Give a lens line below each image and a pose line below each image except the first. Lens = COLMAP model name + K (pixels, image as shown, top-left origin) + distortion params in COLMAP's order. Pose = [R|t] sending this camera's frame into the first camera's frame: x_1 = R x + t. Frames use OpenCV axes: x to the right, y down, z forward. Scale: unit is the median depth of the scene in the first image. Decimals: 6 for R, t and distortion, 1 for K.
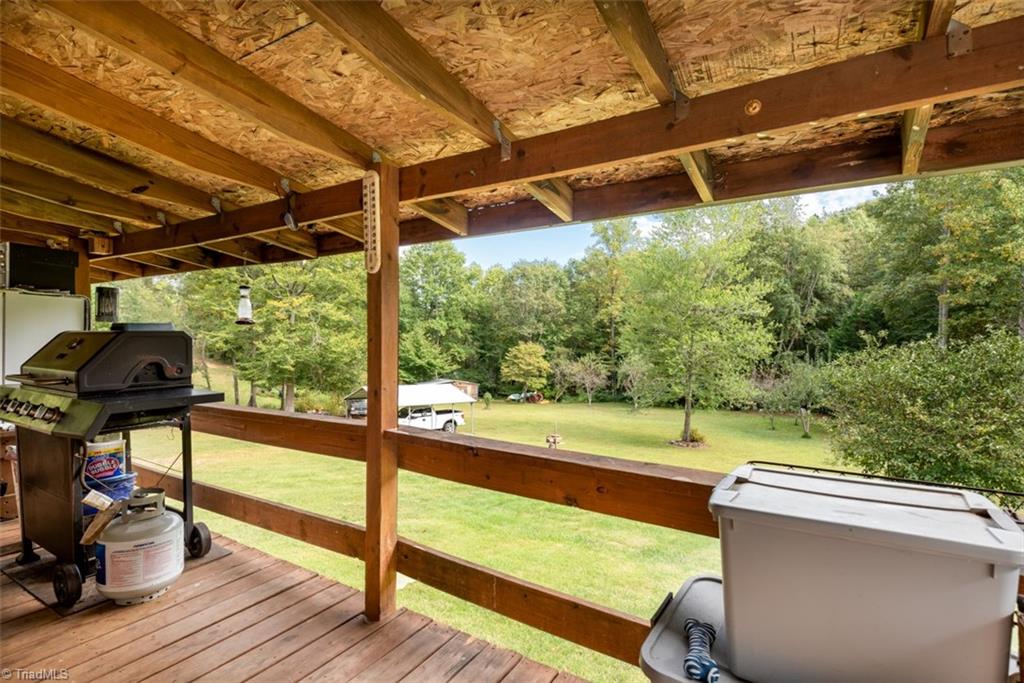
lens RADIAL K [[492.6, 0, 530.4], [0, 492.6, 344.6], [0, 0, 1]] dist [0.041972, -0.000005]
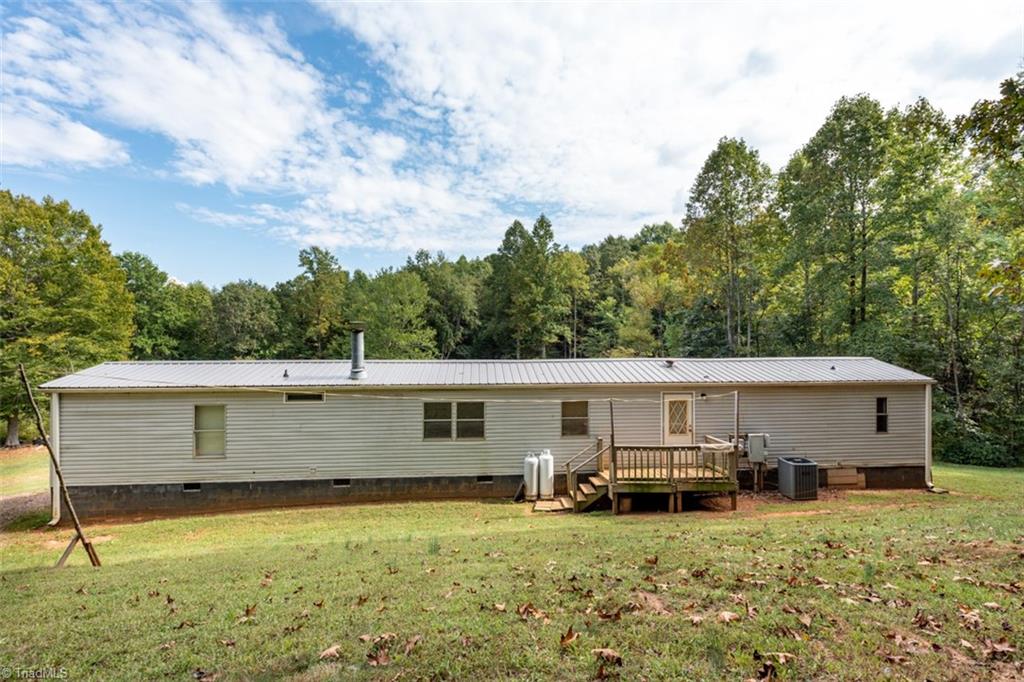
lens RADIAL K [[492.6, 0, 530.4], [0, 492.6, 344.1], [0, 0, 1]] dist [0.041972, -0.000005]
pose [[0.804824, -0.009469, 0.593439, -0.154044], [0.002596, 0.999919, 0.012434, -0.046783], [-0.593508, -0.008466, 0.804783, -0.332080]]
